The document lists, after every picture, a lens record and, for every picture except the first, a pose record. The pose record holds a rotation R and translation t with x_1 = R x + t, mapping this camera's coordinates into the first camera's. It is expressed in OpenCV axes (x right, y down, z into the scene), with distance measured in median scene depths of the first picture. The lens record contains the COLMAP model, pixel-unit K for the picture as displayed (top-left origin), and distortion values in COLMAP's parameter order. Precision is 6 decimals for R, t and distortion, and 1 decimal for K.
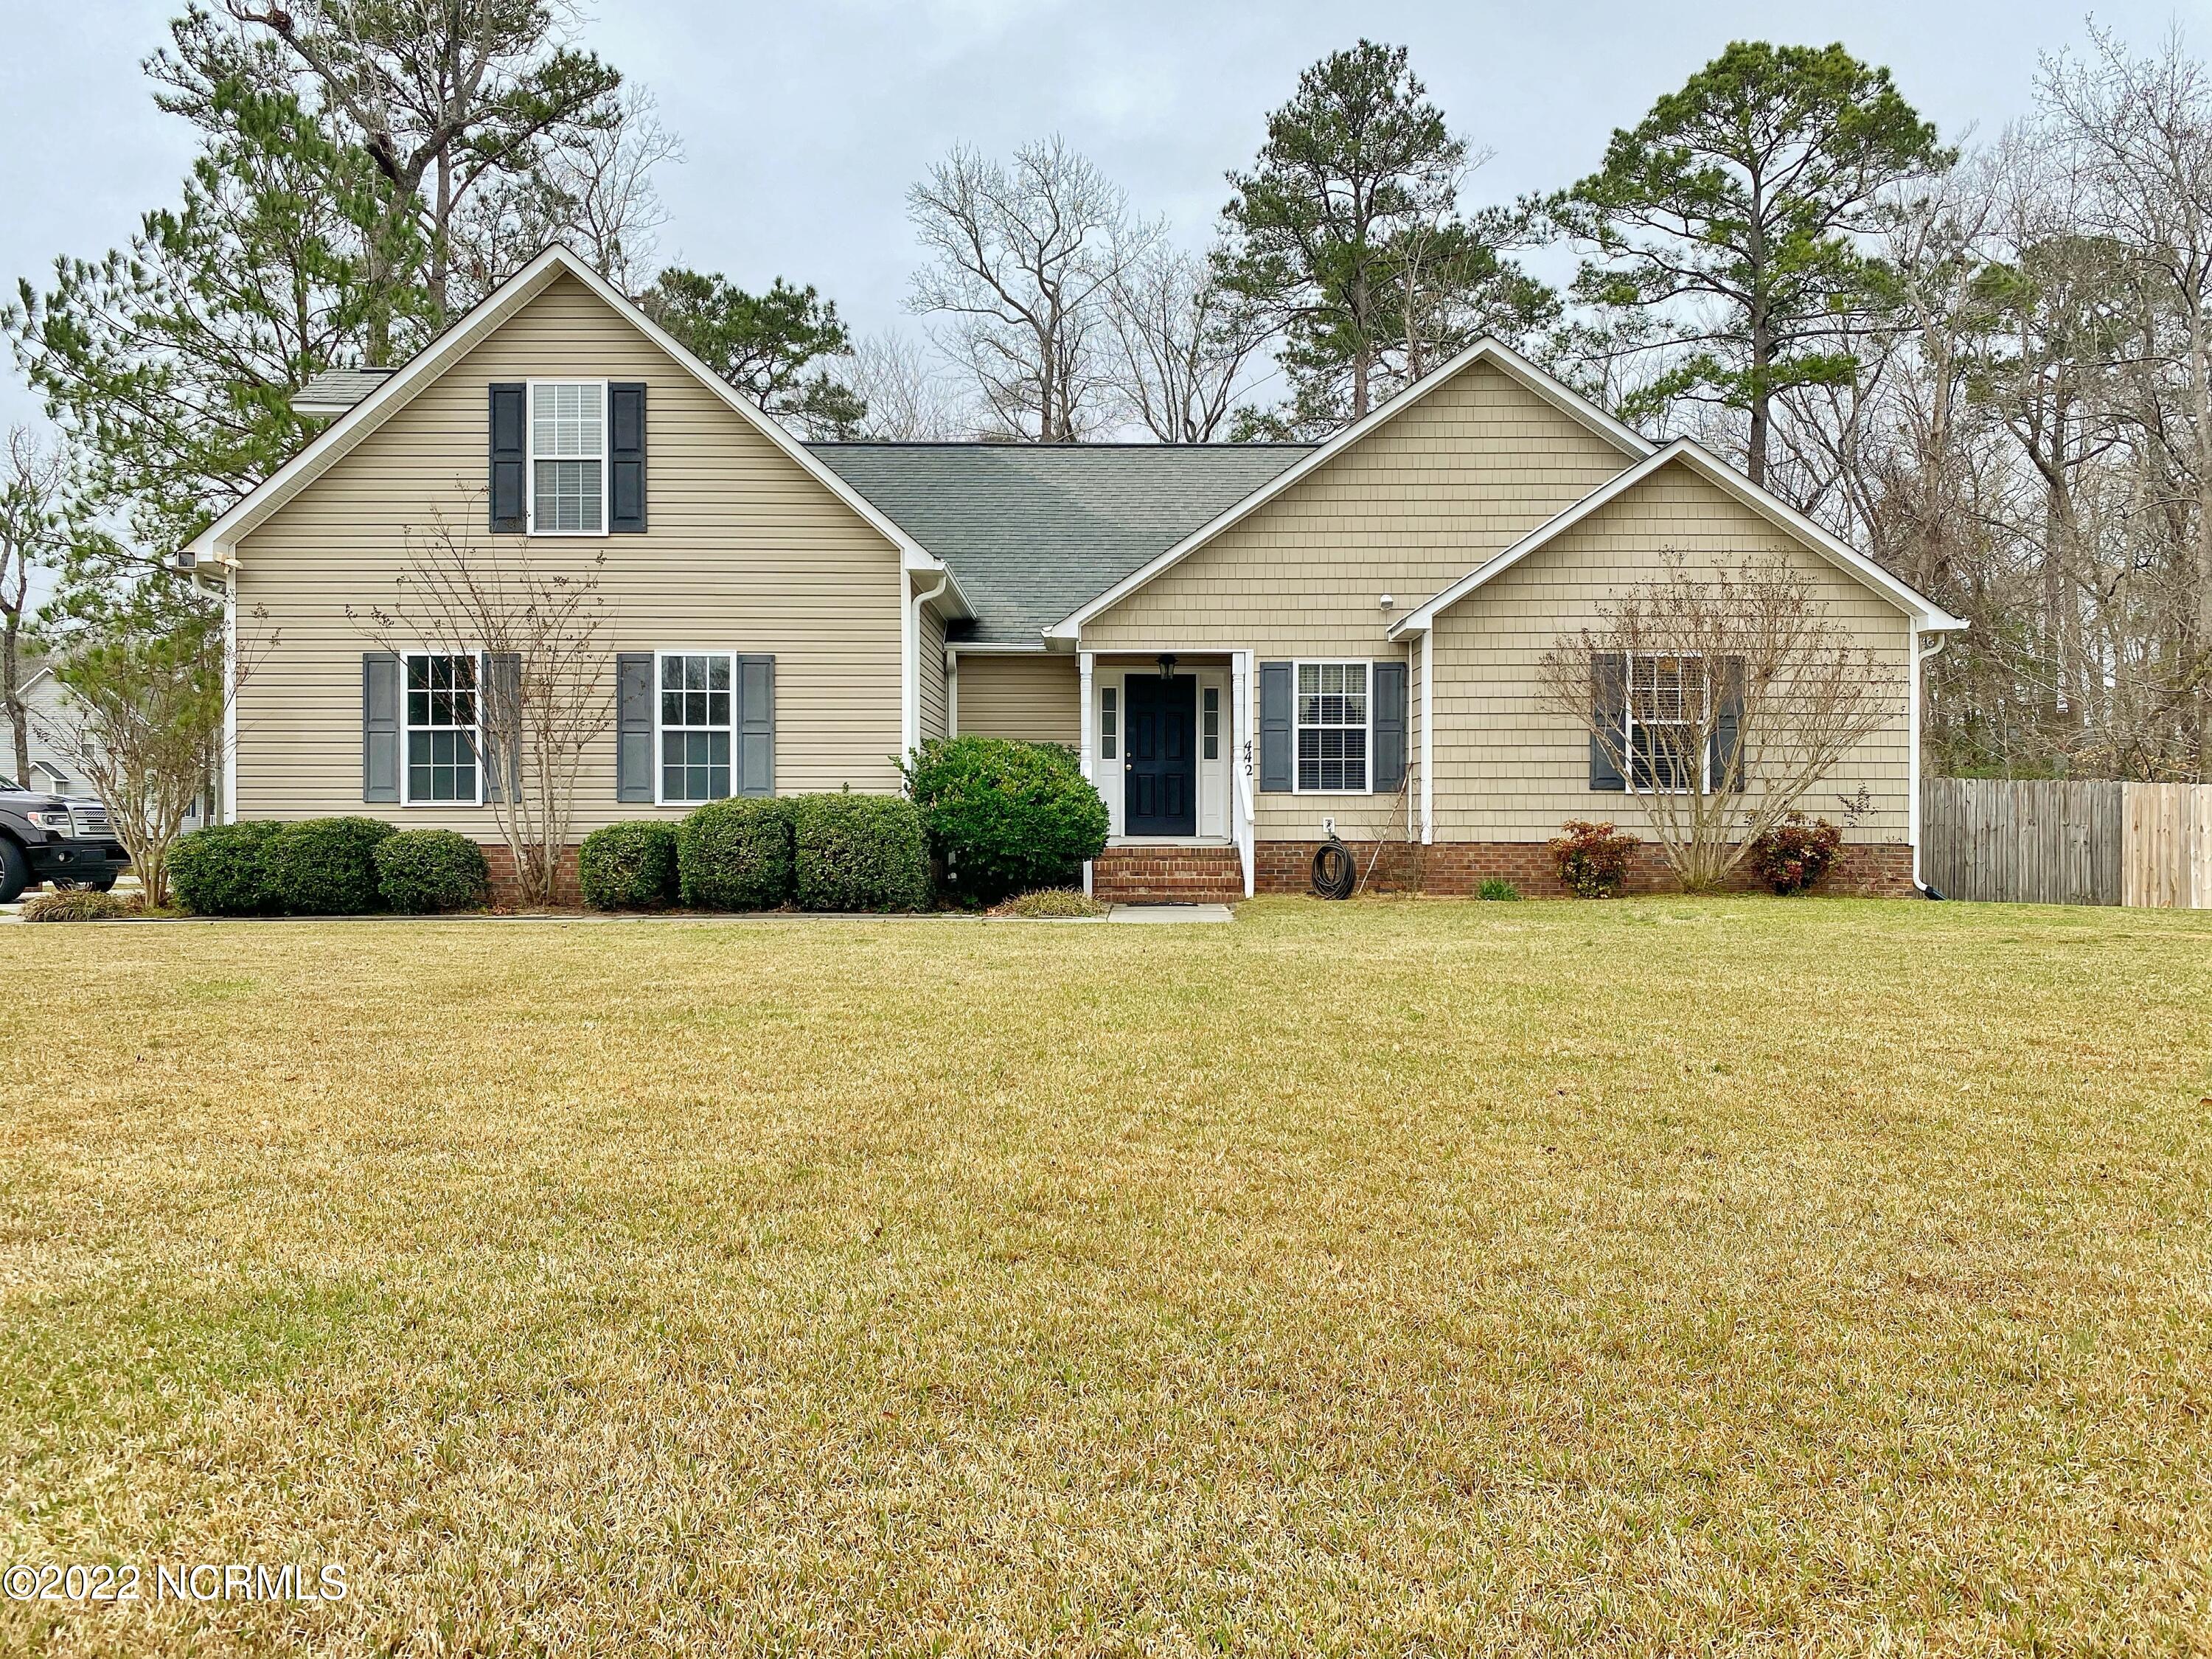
lens RADIAL K [[1756.7, 0, 1092.9], [0, 1756.7, 905.0], [0, 0, 1]] dist [-0.049079, 0.062047]
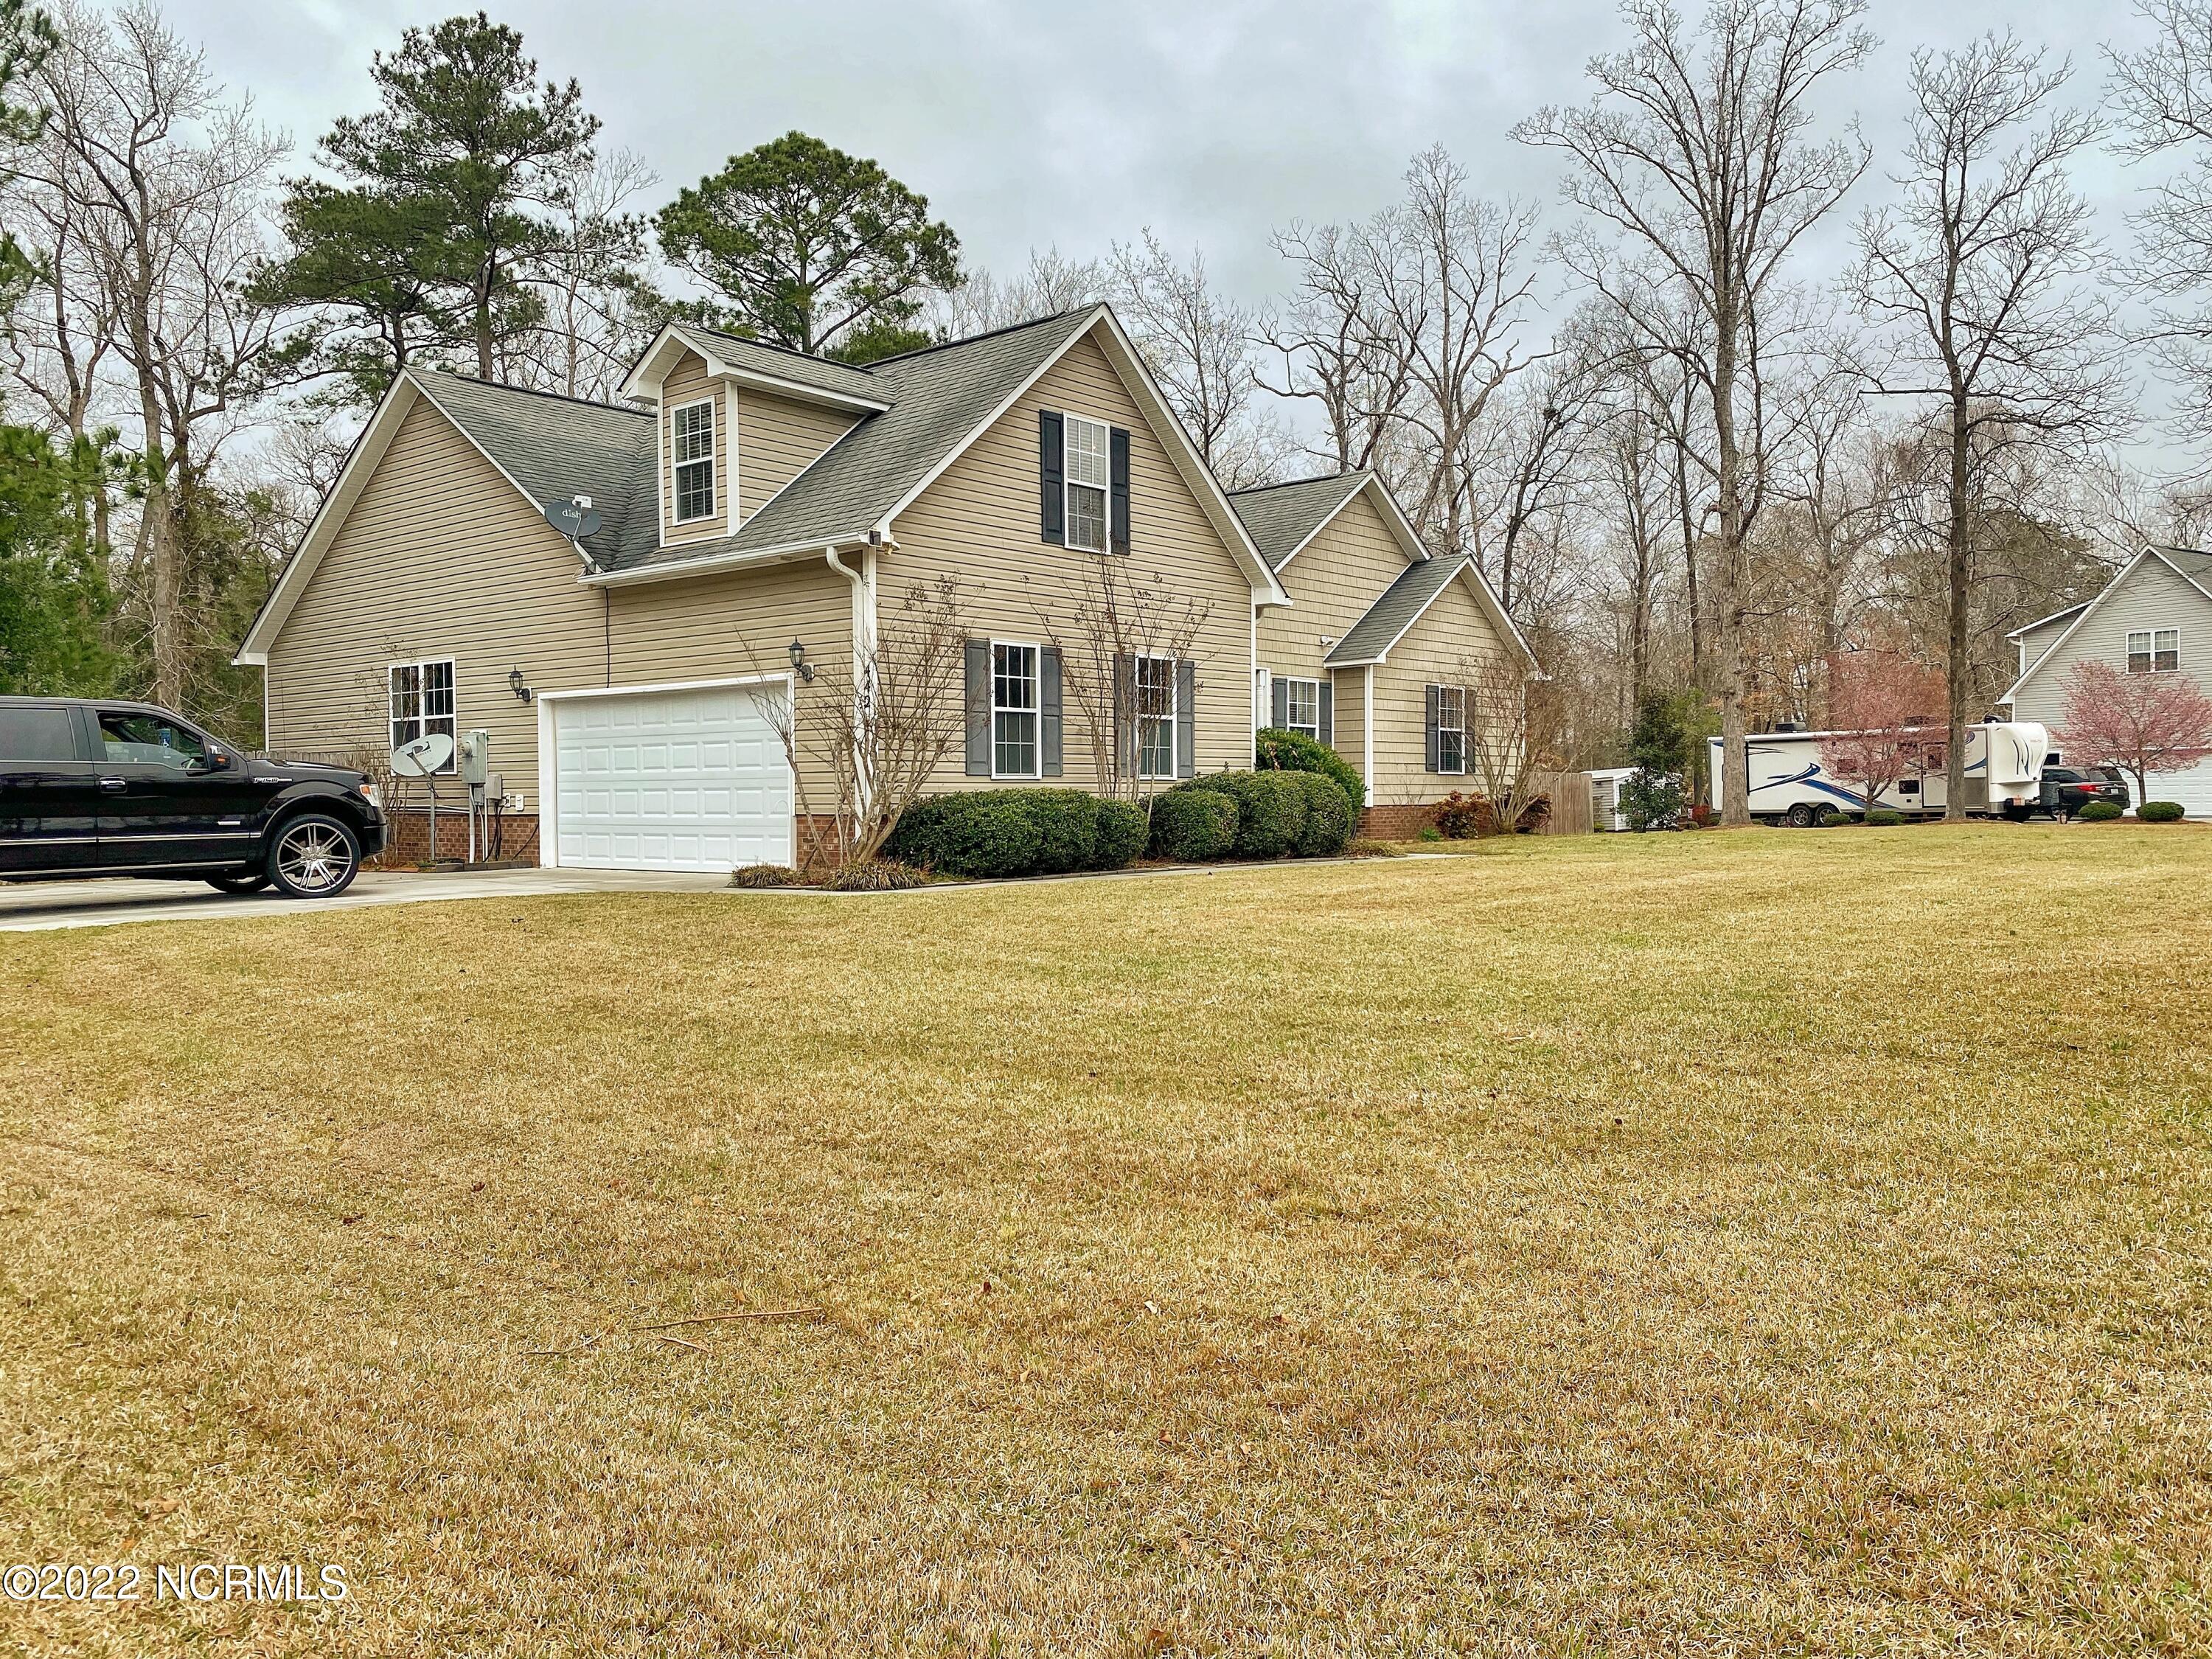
lens RADIAL K [[1699.1, 0, 1078.7], [0, 1699.1, 921.7], [0, 0, 1]] dist [-0.010842, 0.038635]
pose [[0.656380, -0.058937, 0.752124, -1.183110], [0.032895, 0.998232, 0.049515, -0.017476], [-0.753713, -0.007760, 0.657158, 0.244435]]
